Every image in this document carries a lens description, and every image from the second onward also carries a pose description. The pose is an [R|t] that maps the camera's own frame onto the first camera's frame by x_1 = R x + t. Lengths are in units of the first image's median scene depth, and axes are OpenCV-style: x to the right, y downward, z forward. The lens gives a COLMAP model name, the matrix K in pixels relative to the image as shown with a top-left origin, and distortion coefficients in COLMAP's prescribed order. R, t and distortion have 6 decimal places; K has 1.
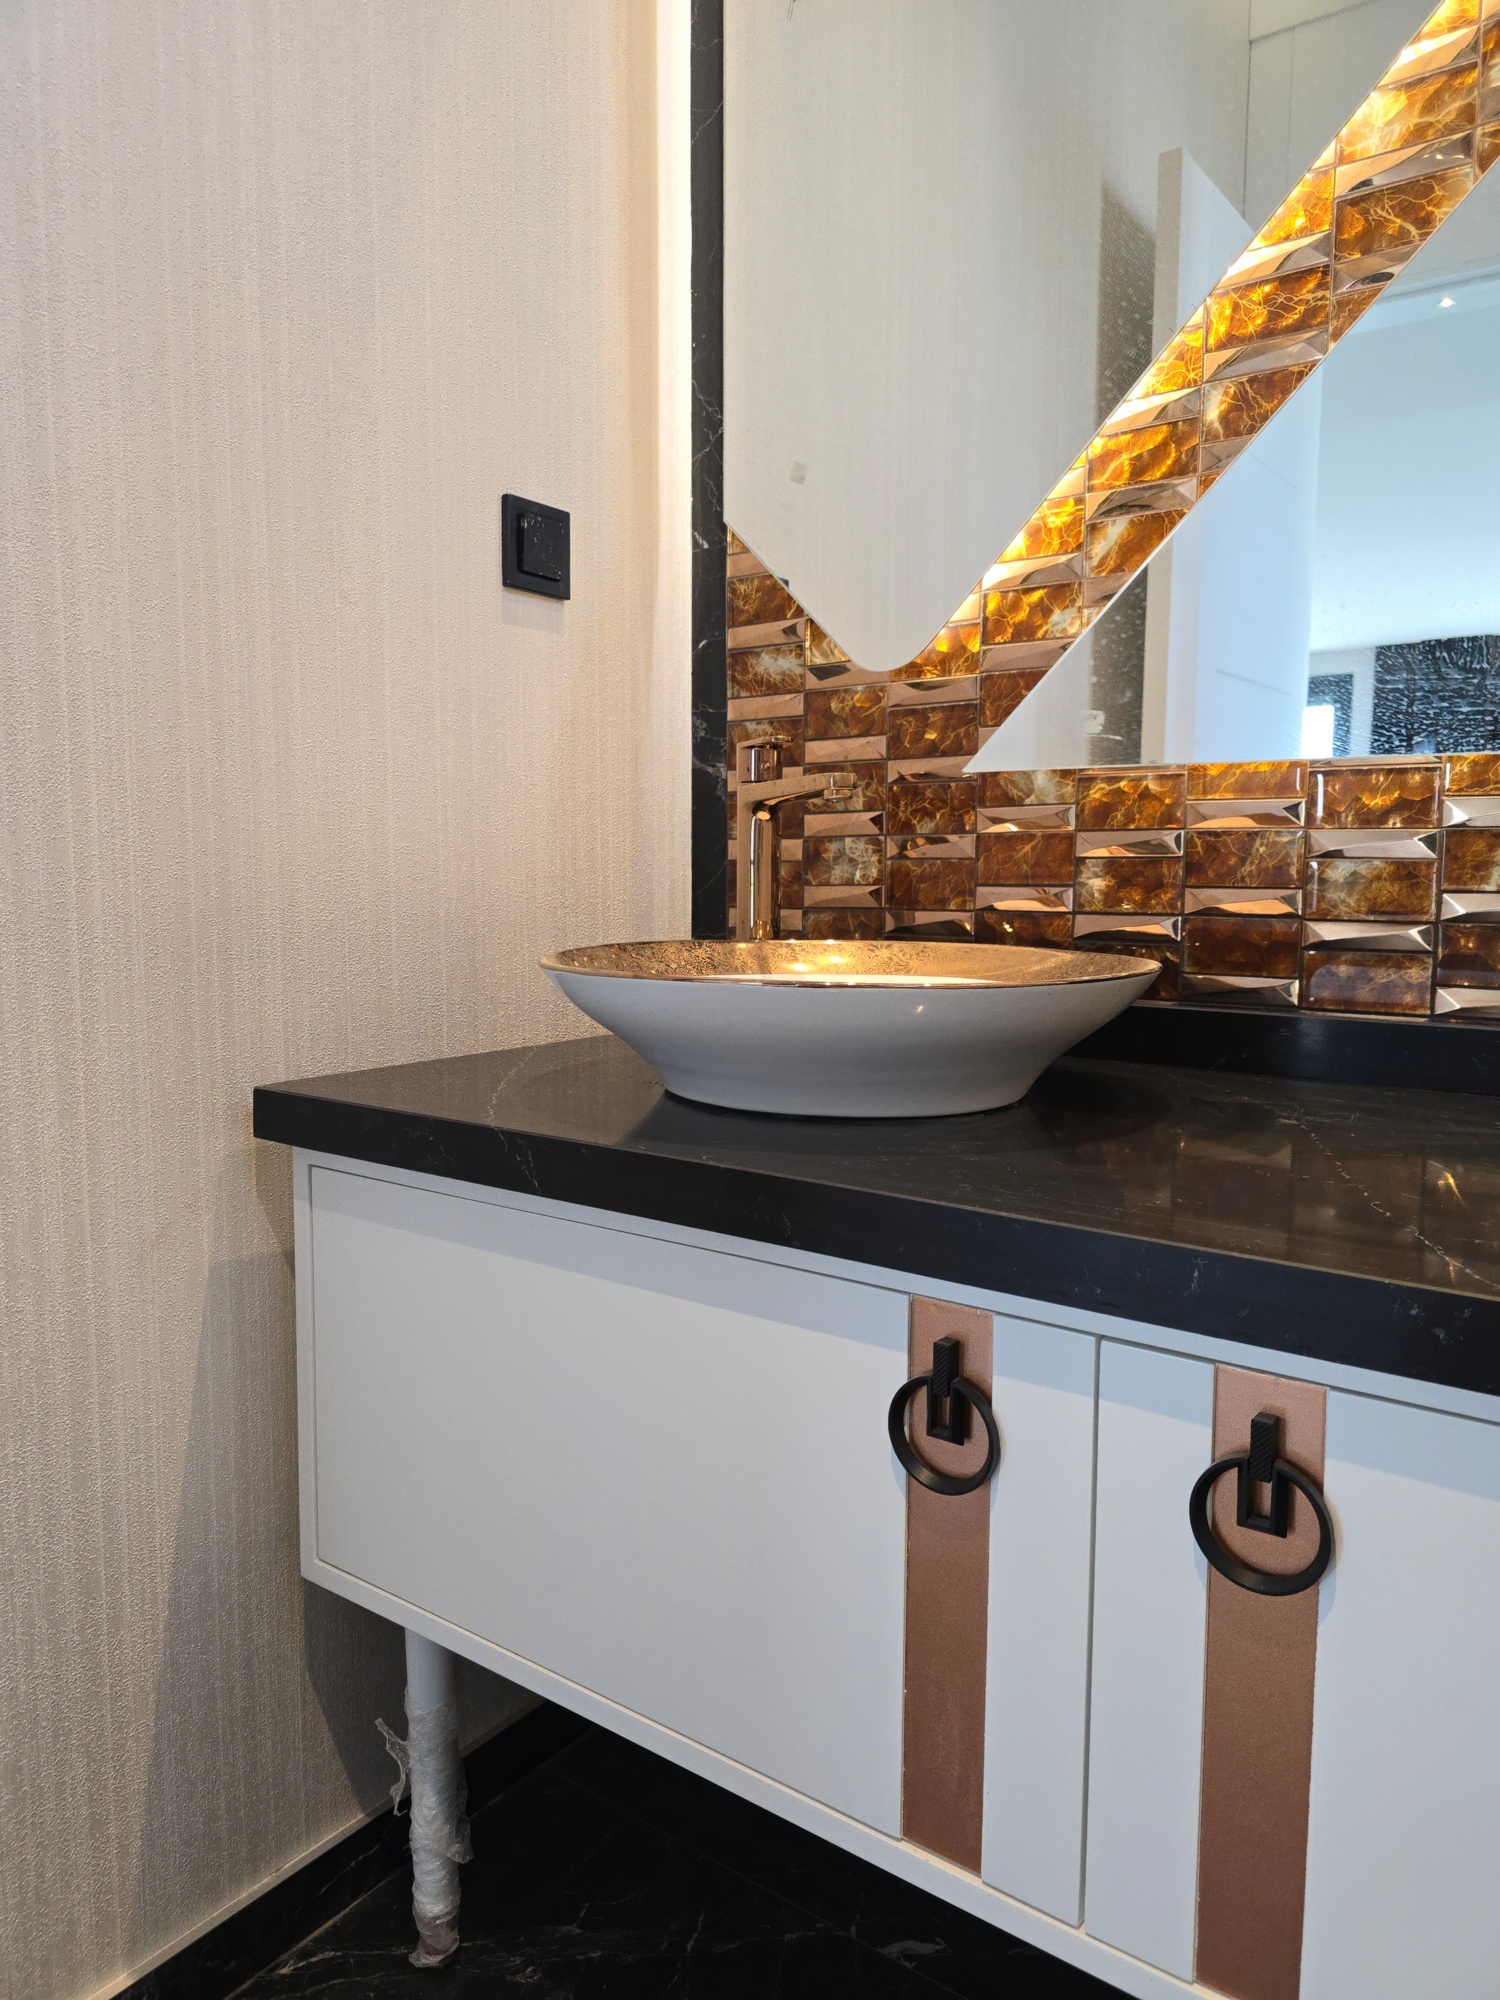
lens RADIAL K [[1337.1, 0, 756.5], [0, 1337.1, 999.0], [0, 0, 1]] dist [0.037377, -0.031107]
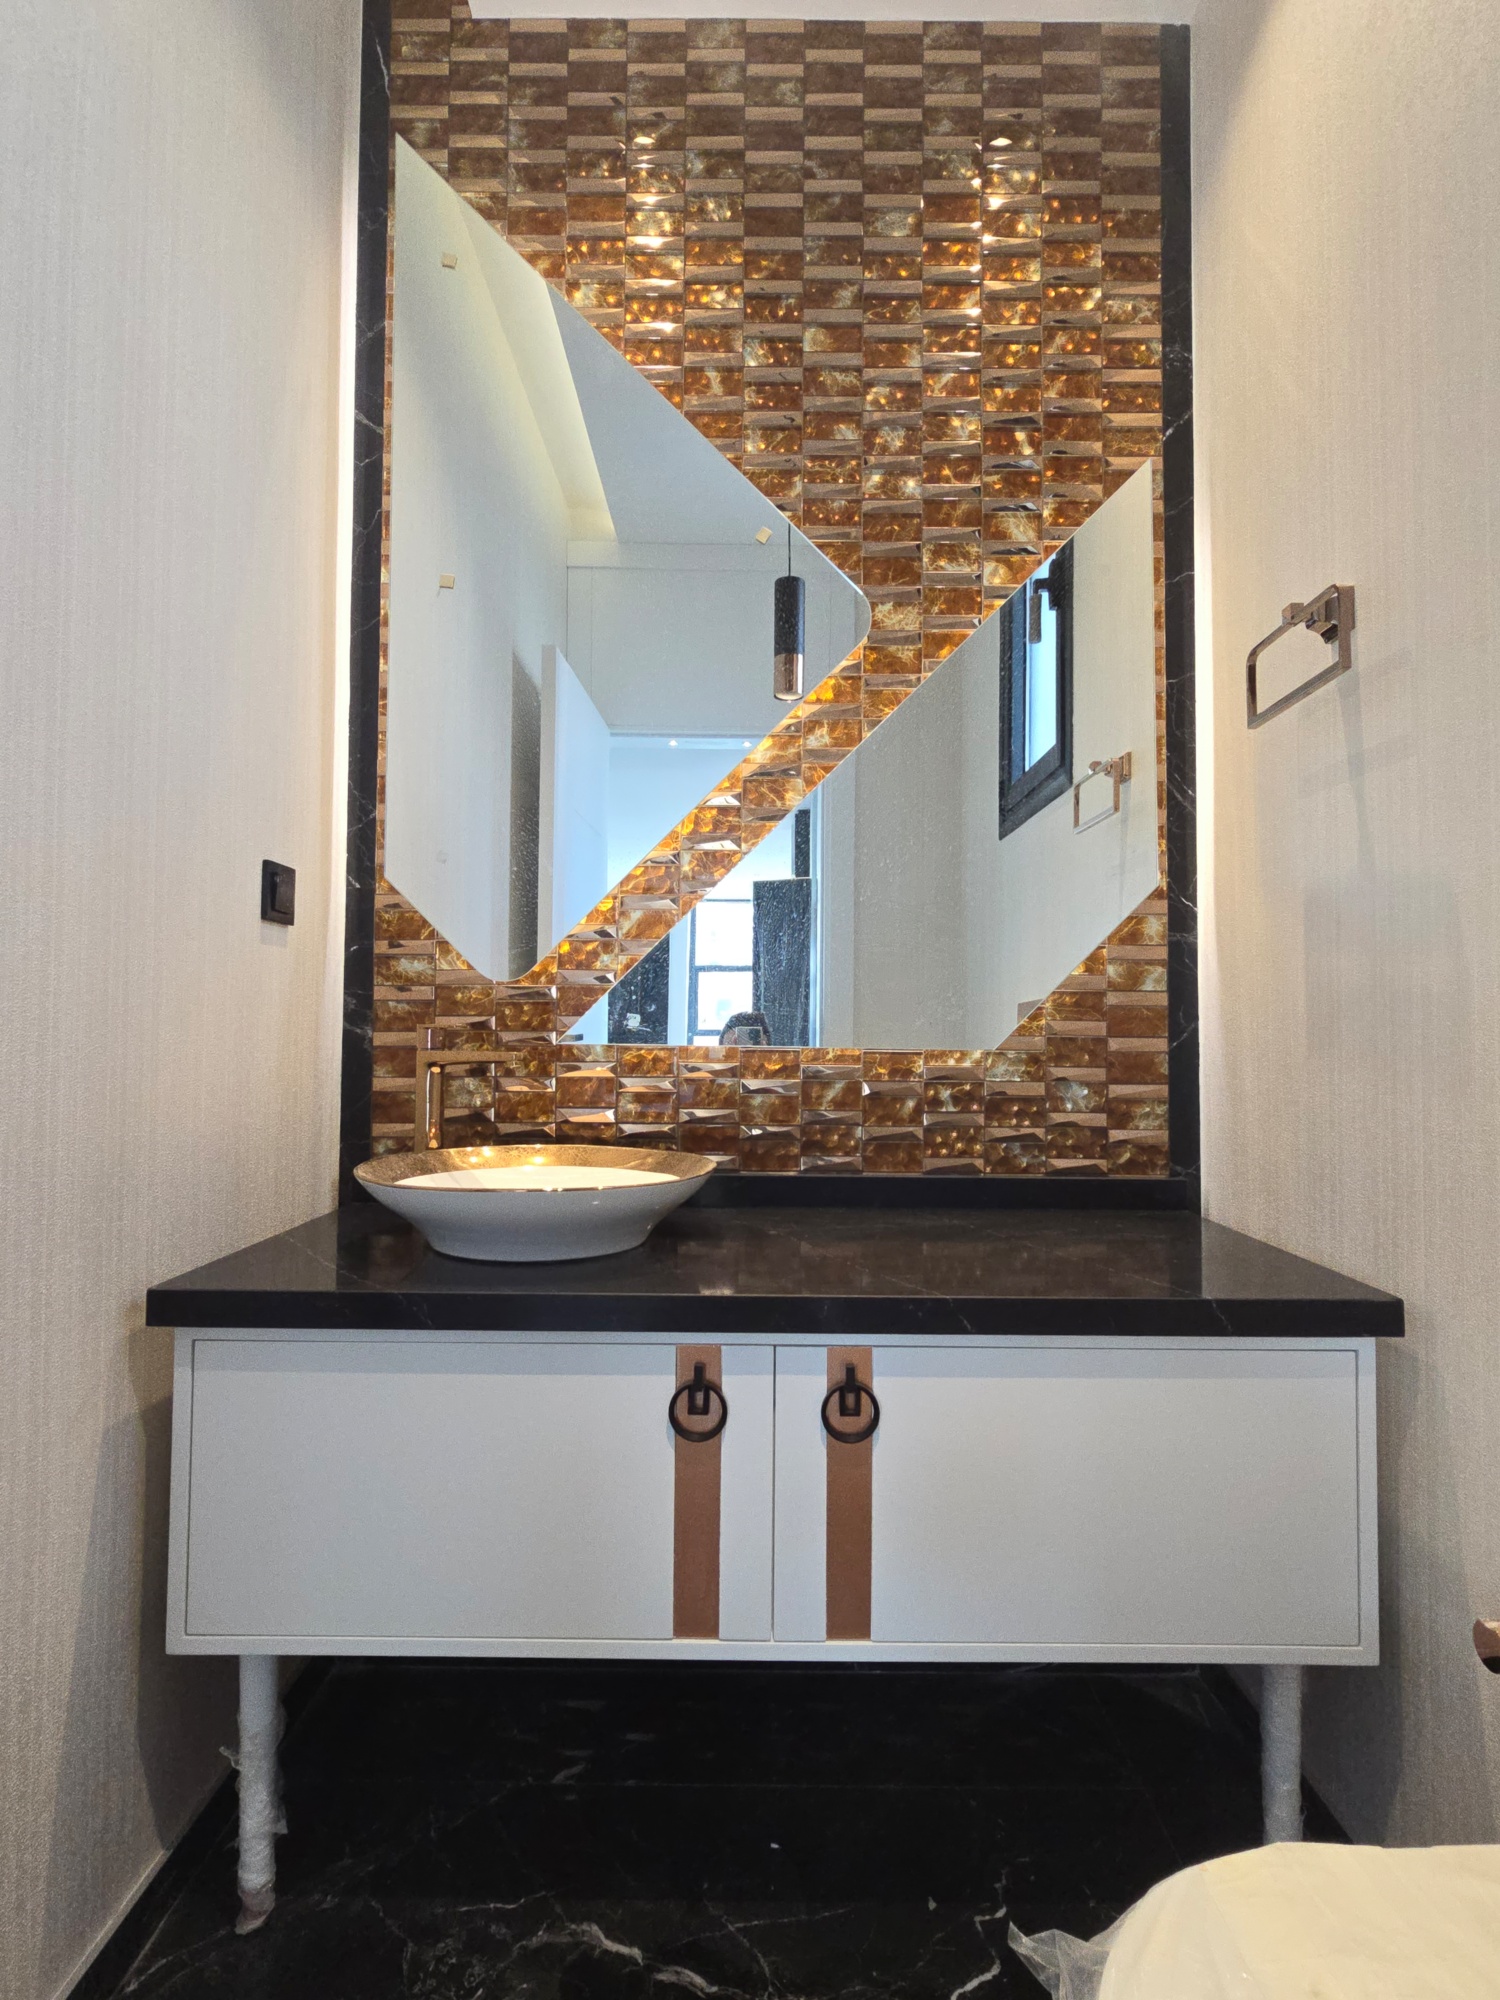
lens RADIAL K [[1006.1, 0, 747.6], [0, 1006.1, 1011.0], [0, 0, 1]] dist [-0.004665, -0.000648]
pose [[0.815117, 0.014915, 0.579104, -0.396254], [0.054453, 0.993270, -0.102227, -0.066473], [-0.576731, 0.114862, 0.808819, -0.190385]]
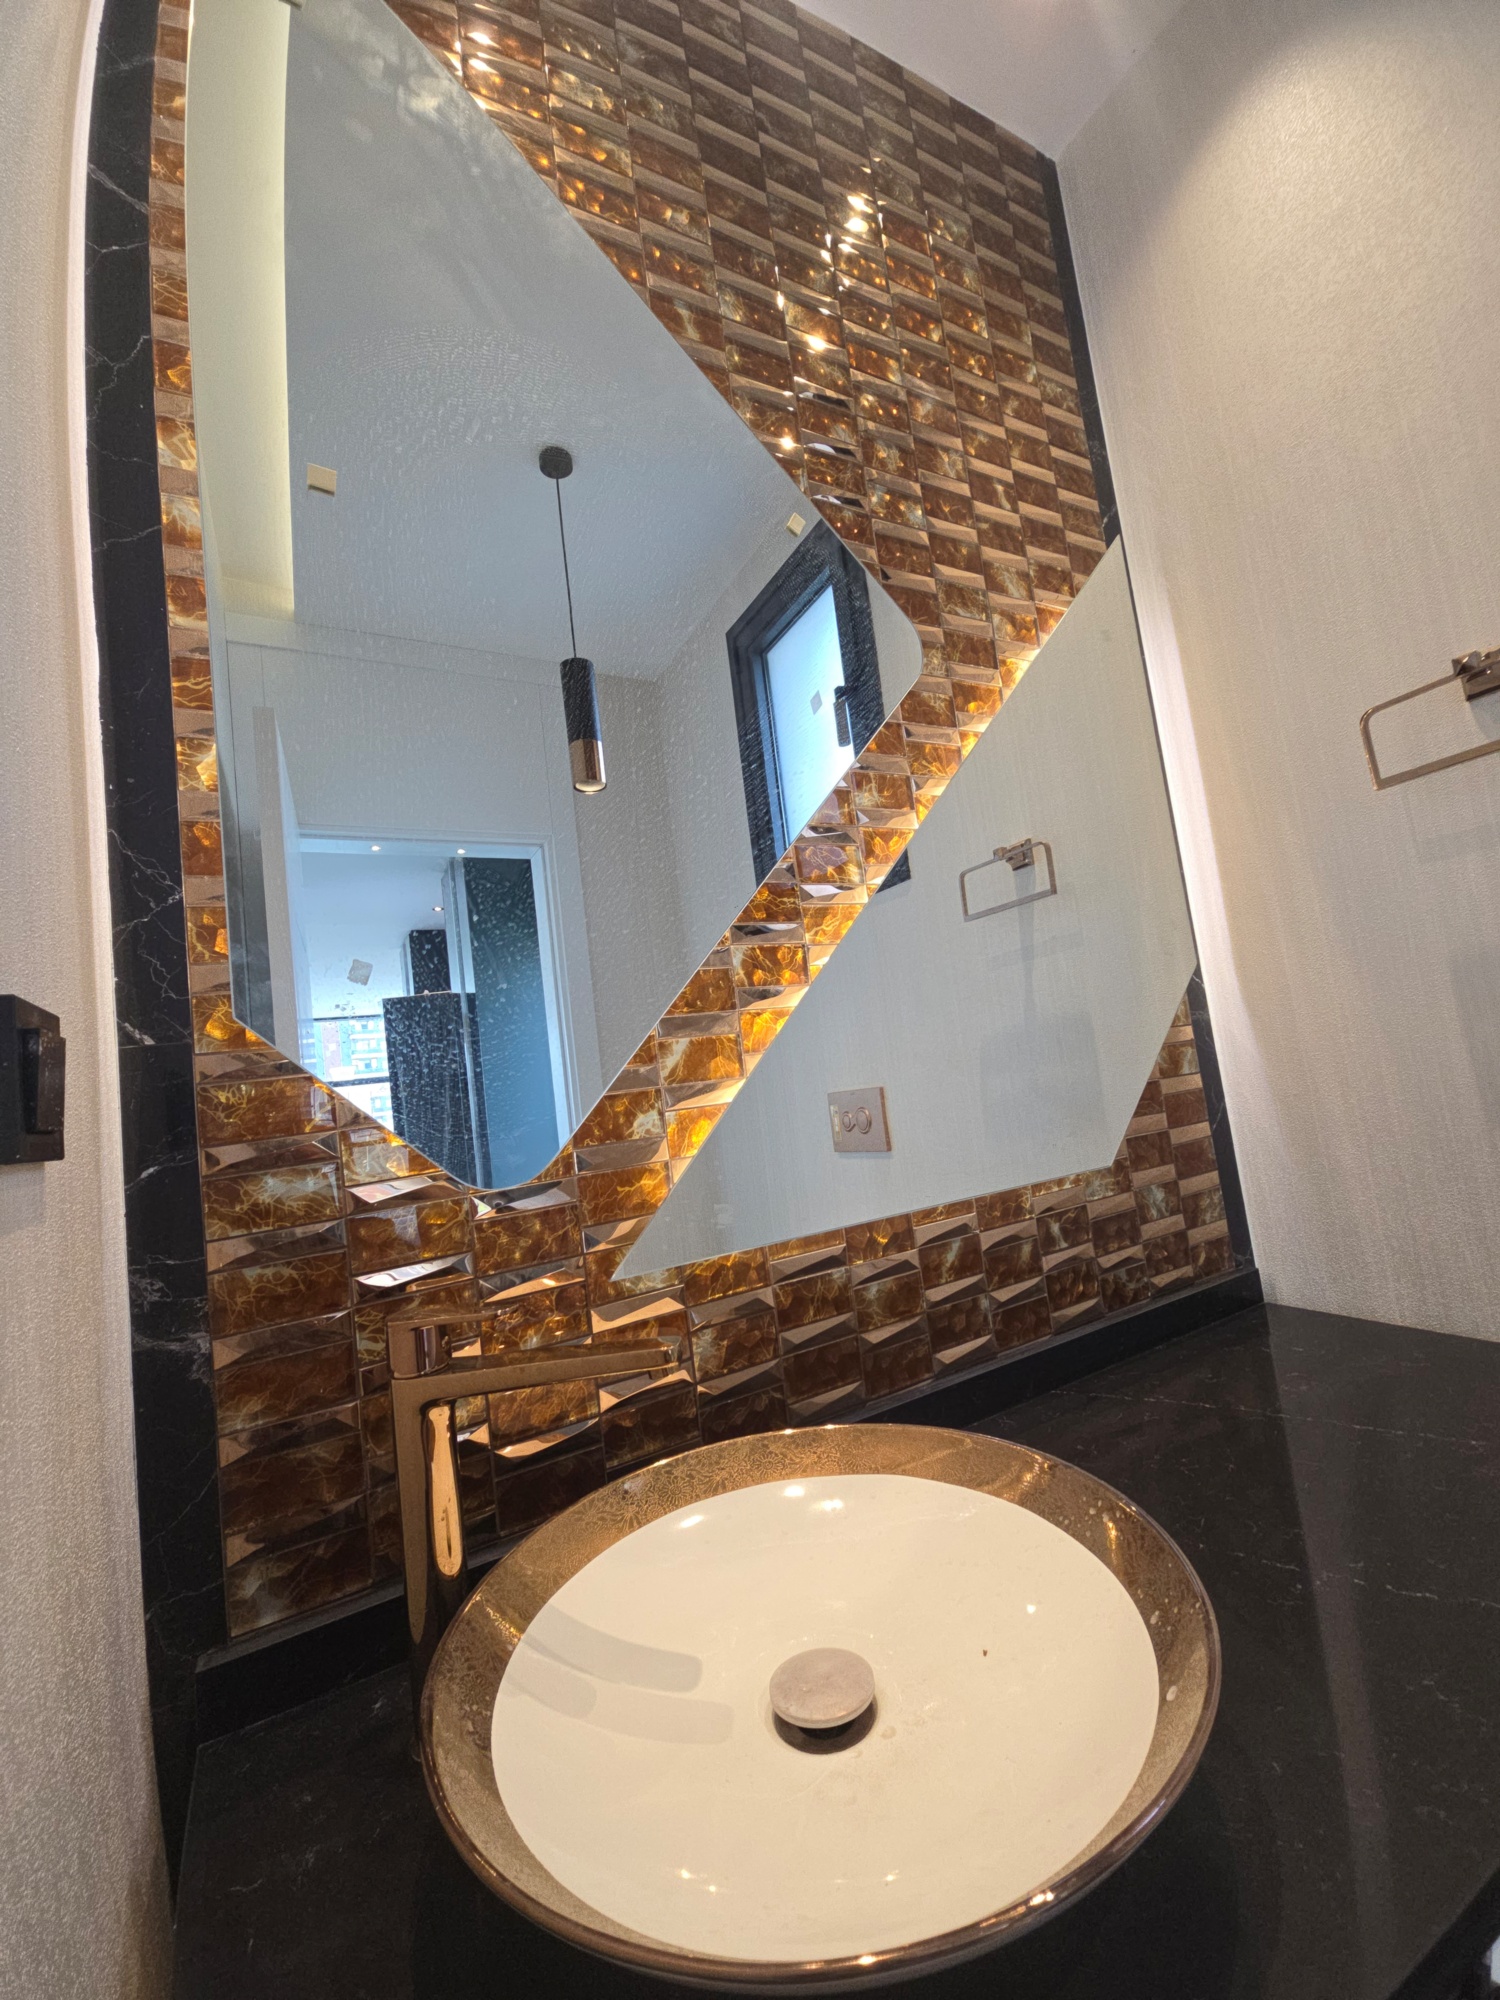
lens RADIAL K [[802.6, 0, 744.8], [0, 802.6, 1008.9], [0, 0, 1]] dist [-0.000419, -0.000116]
pose [[0.439644, 0.022168, 0.897899, -0.342858], [0.214098, 0.968292, -0.128737, -0.269114], [-0.872282, 0.248837, 0.420957, 0.617872]]
